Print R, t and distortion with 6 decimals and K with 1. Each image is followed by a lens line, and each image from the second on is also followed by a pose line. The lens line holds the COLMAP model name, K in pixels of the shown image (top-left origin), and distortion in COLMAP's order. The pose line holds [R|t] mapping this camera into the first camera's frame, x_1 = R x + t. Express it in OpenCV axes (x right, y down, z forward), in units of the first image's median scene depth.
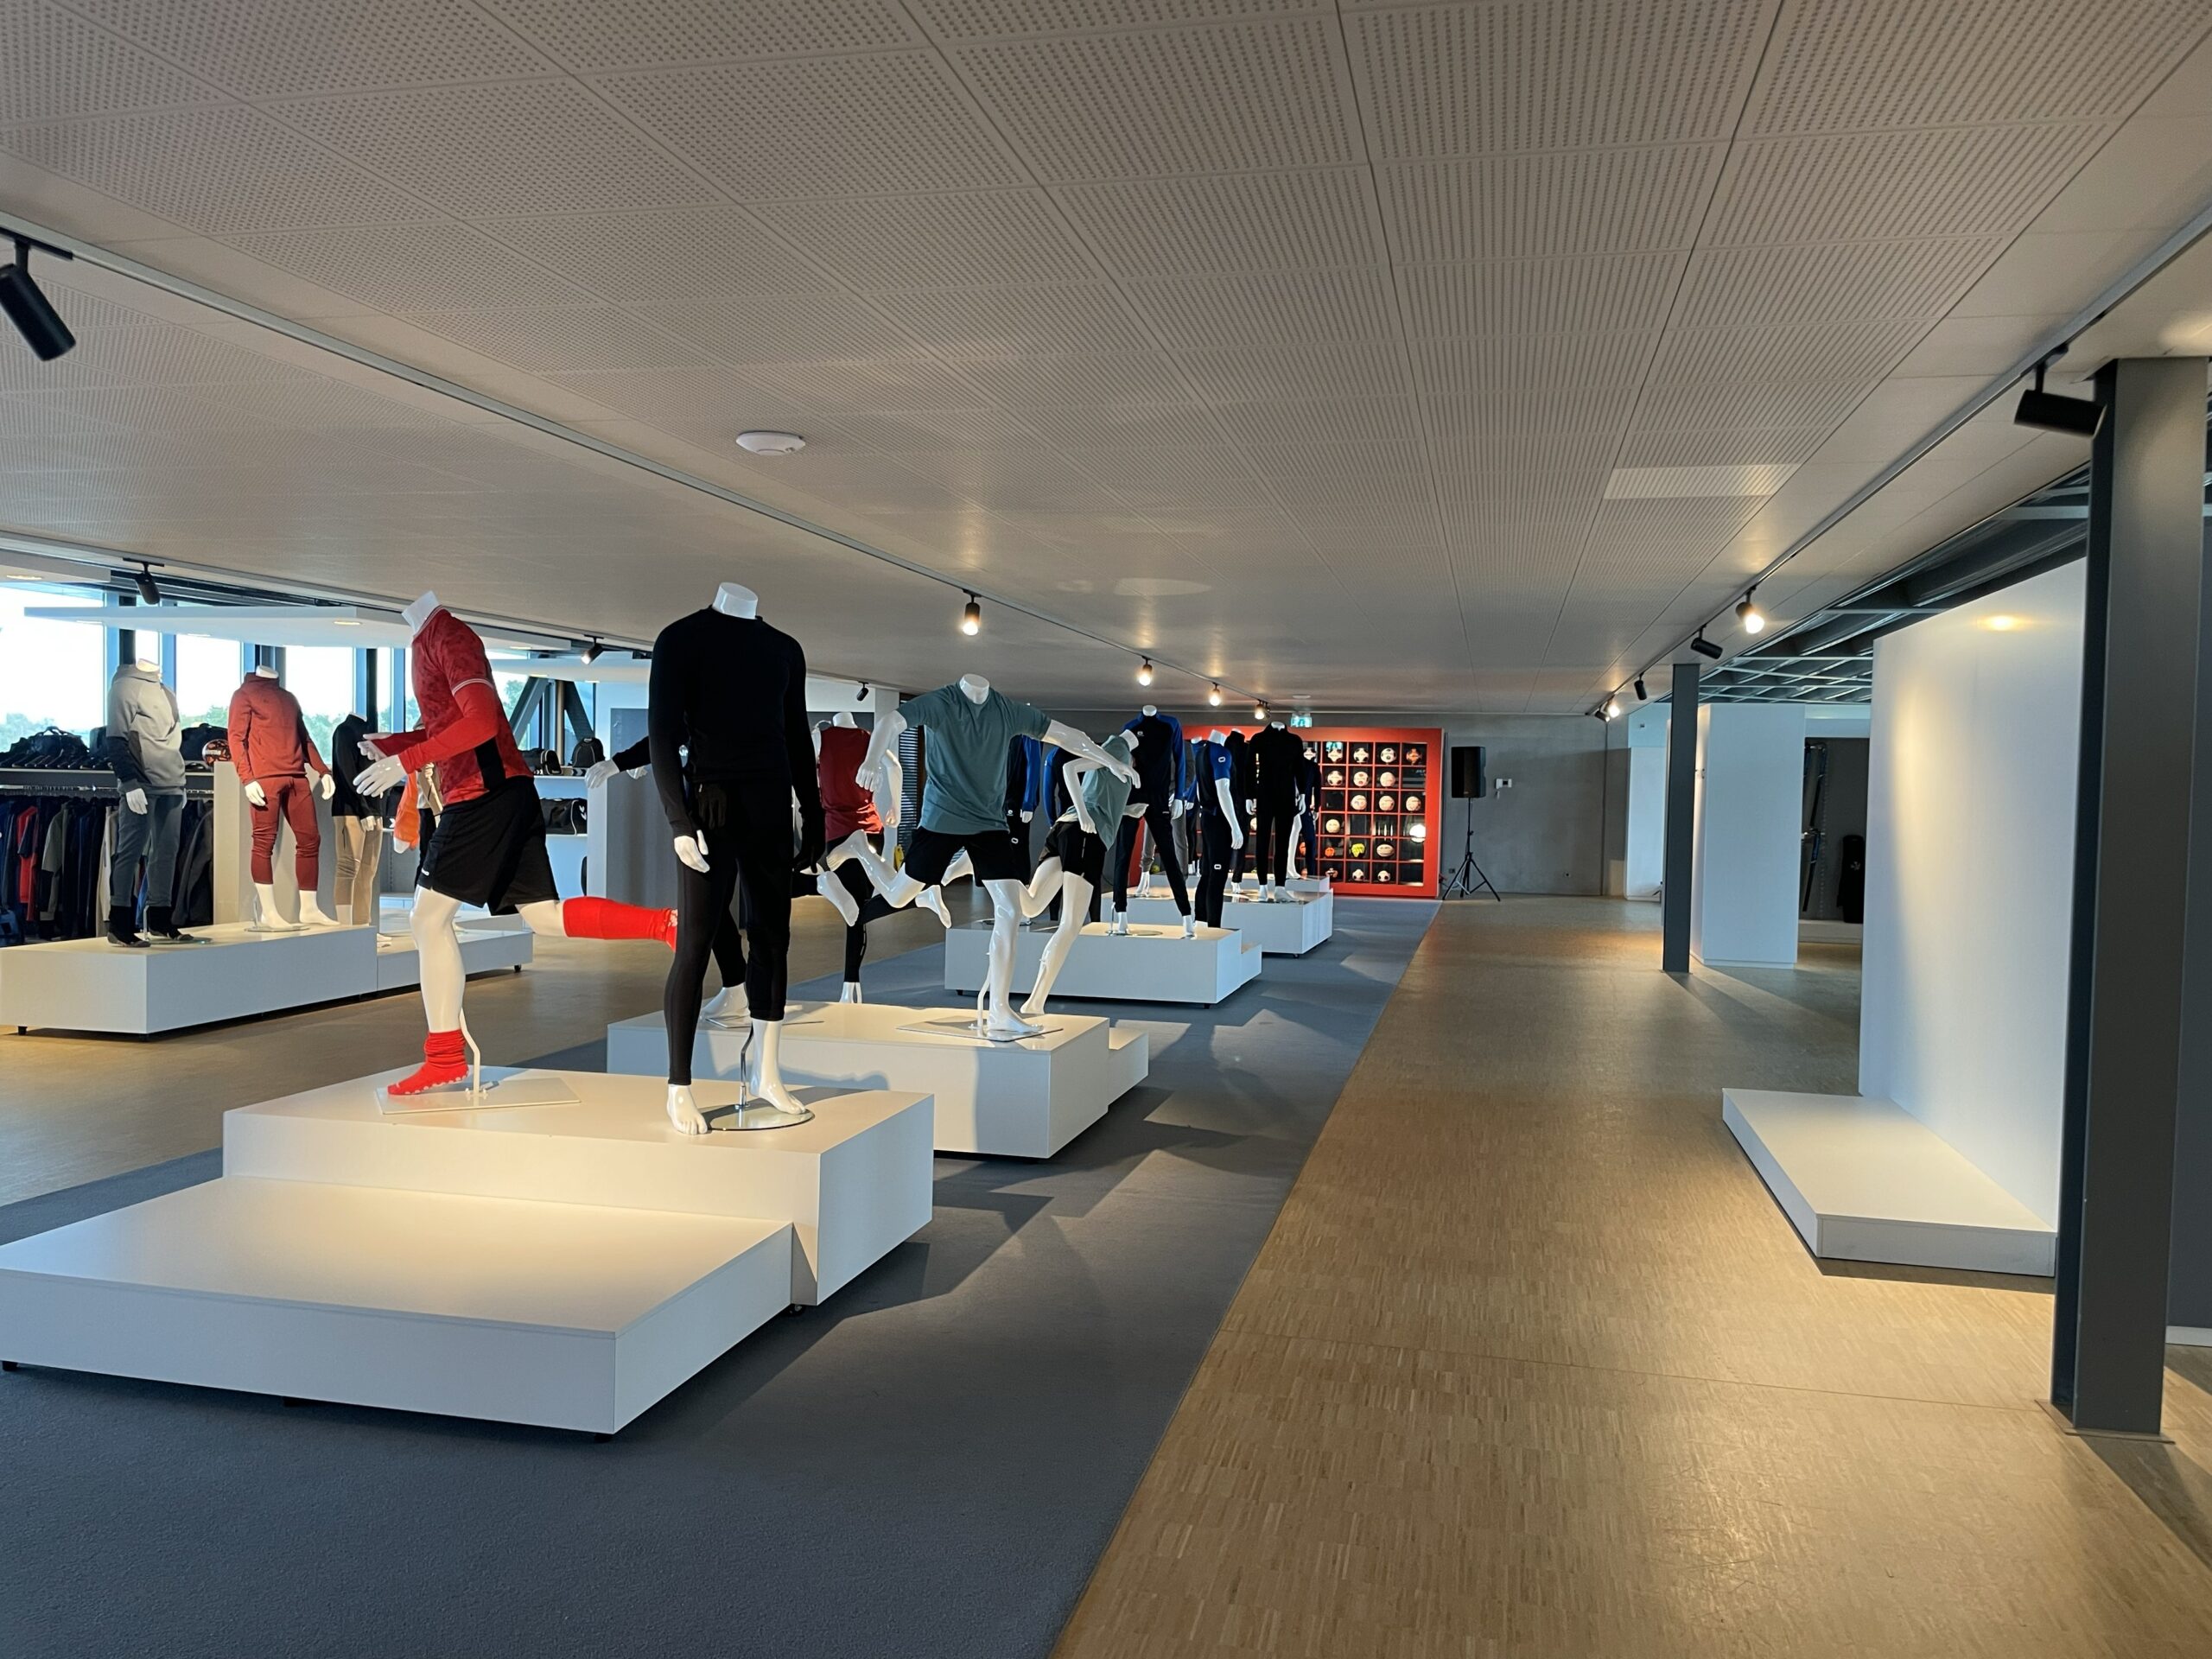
lens RADIAL K [[1683.4, 0, 1108.4], [0, 1683.4, 832.0], [0, 0, 1]] dist [0.093464, -0.128438]
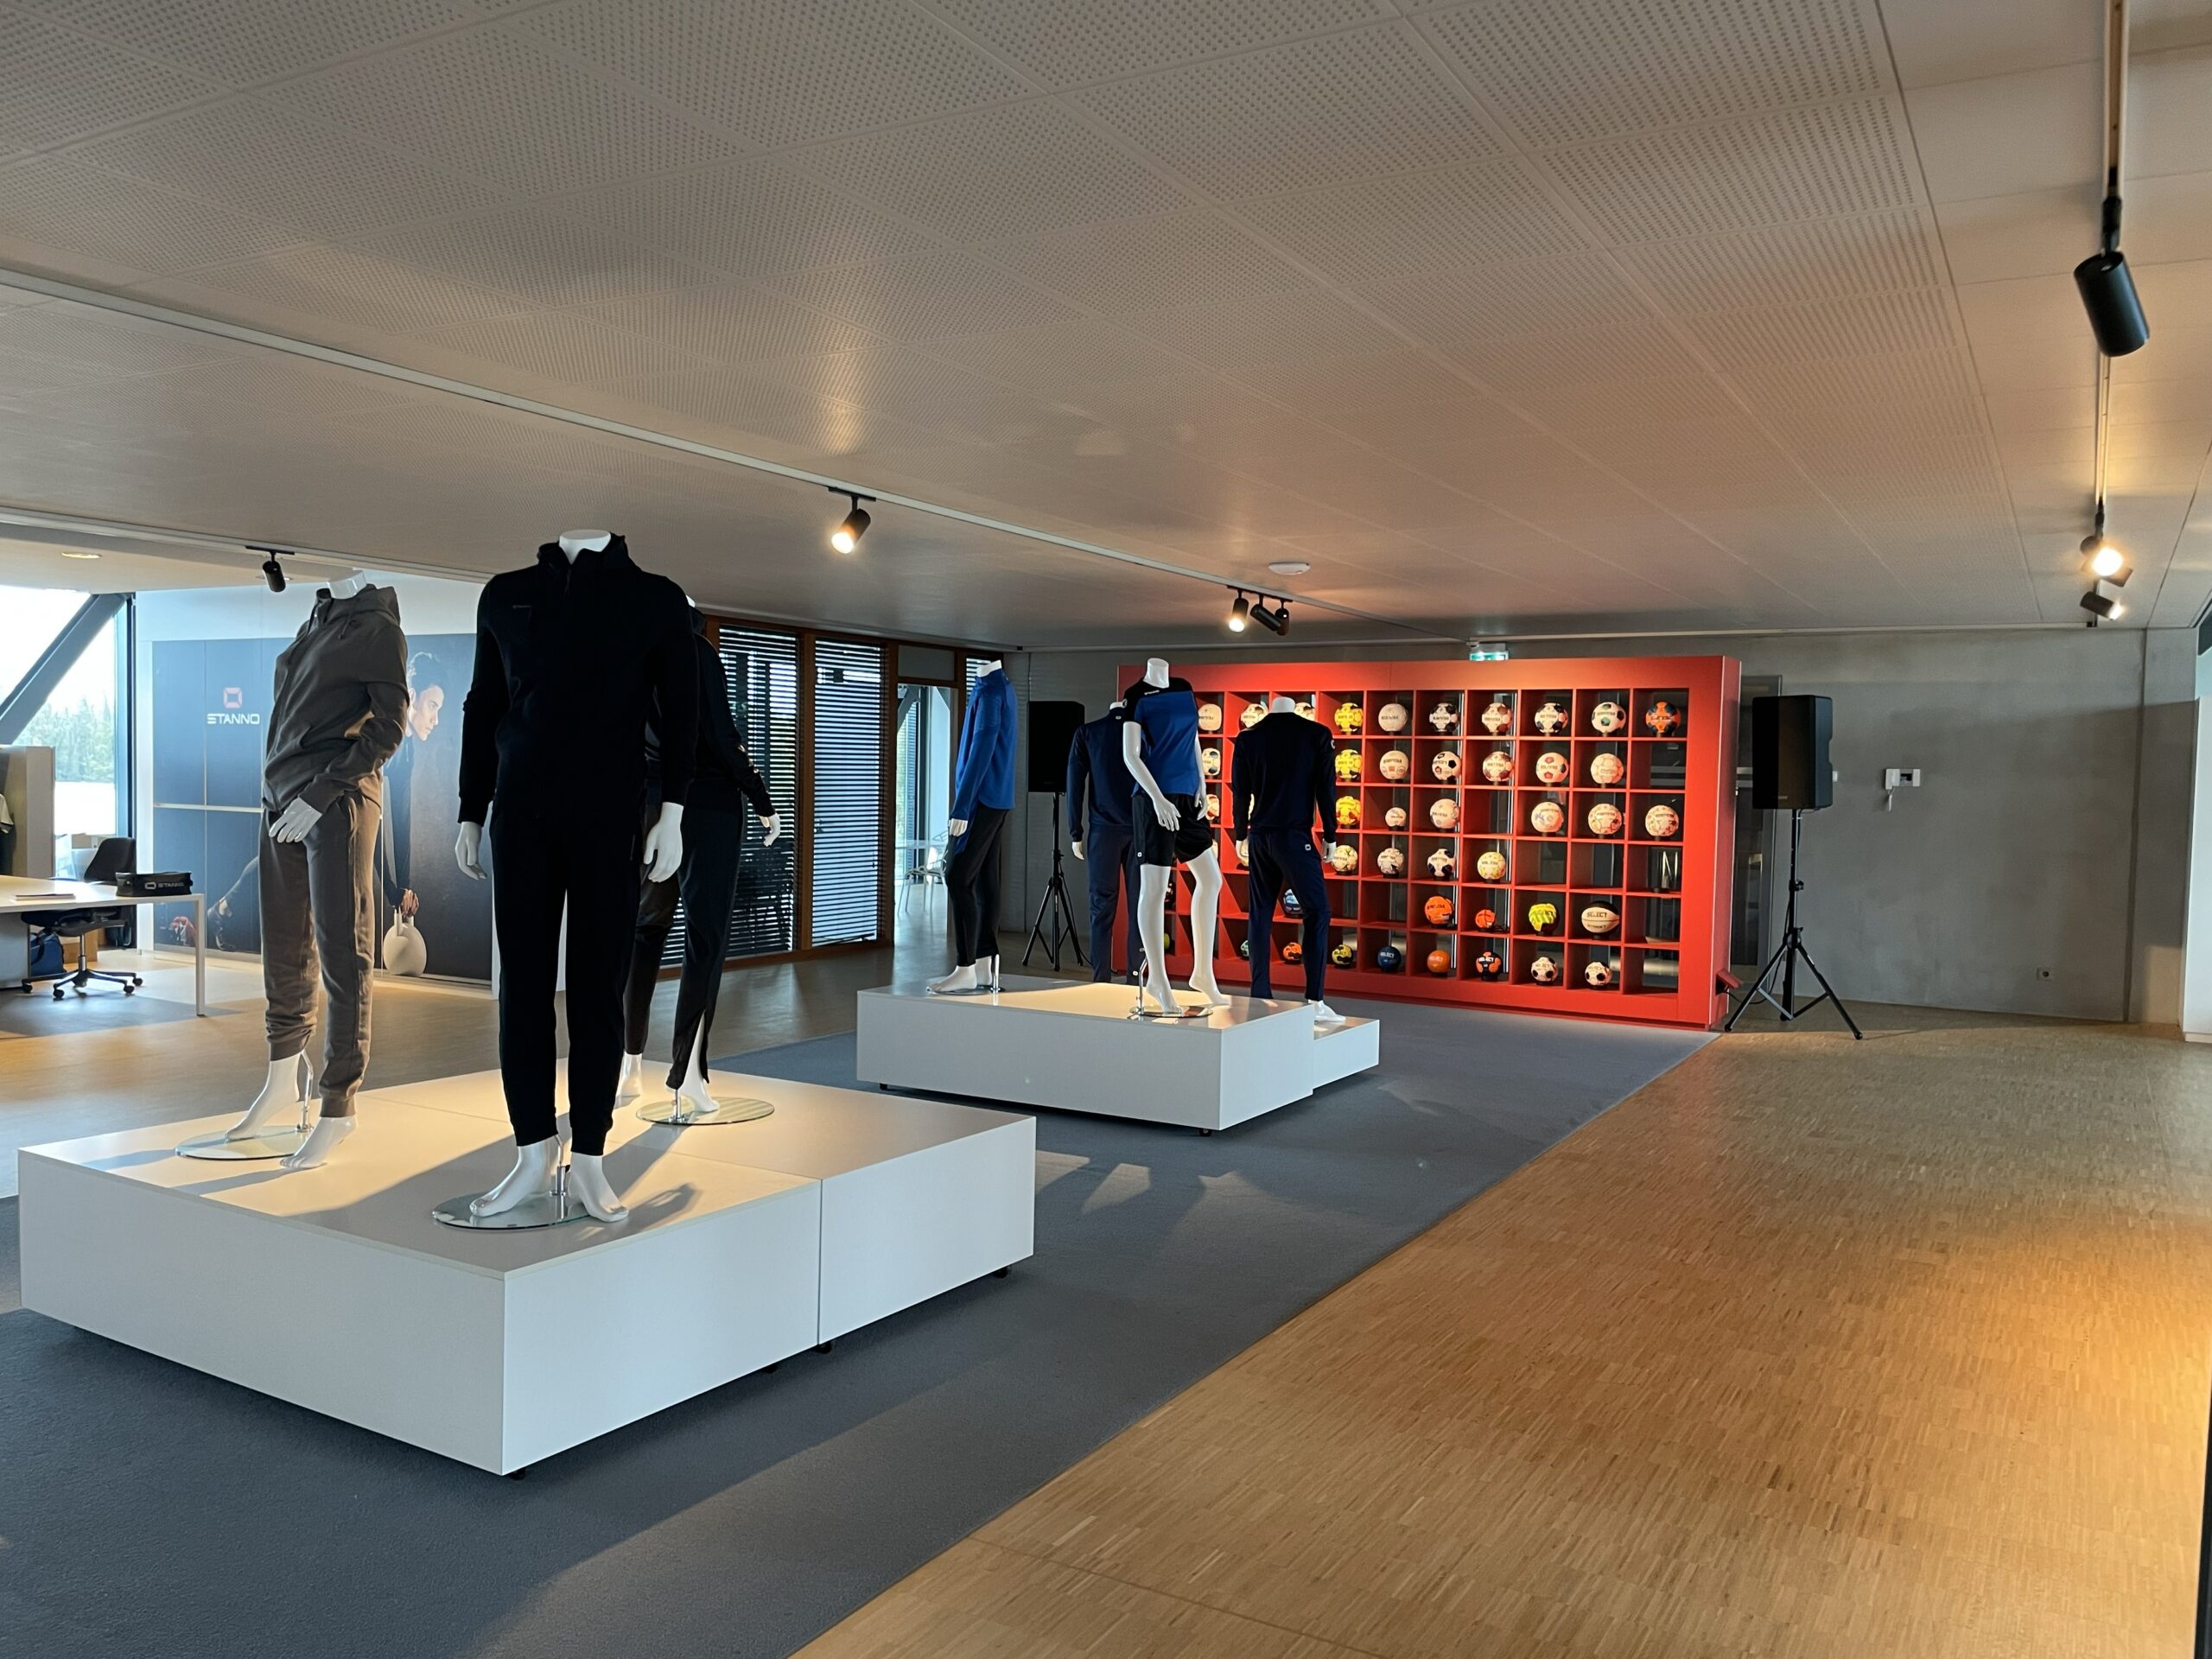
lens RADIAL K [[1683.4, 0, 1121.9], [0, 1683.4, 832.8], [0, 0, 1]] dist [0.093464, -0.128438]
pose [[0.961806, 0.009421, -0.273571, 0.164412], [-0.009745, 0.999952, 0.000174, -0.011921], [0.273560, 0.002499, 0.961852, 0.507019]]
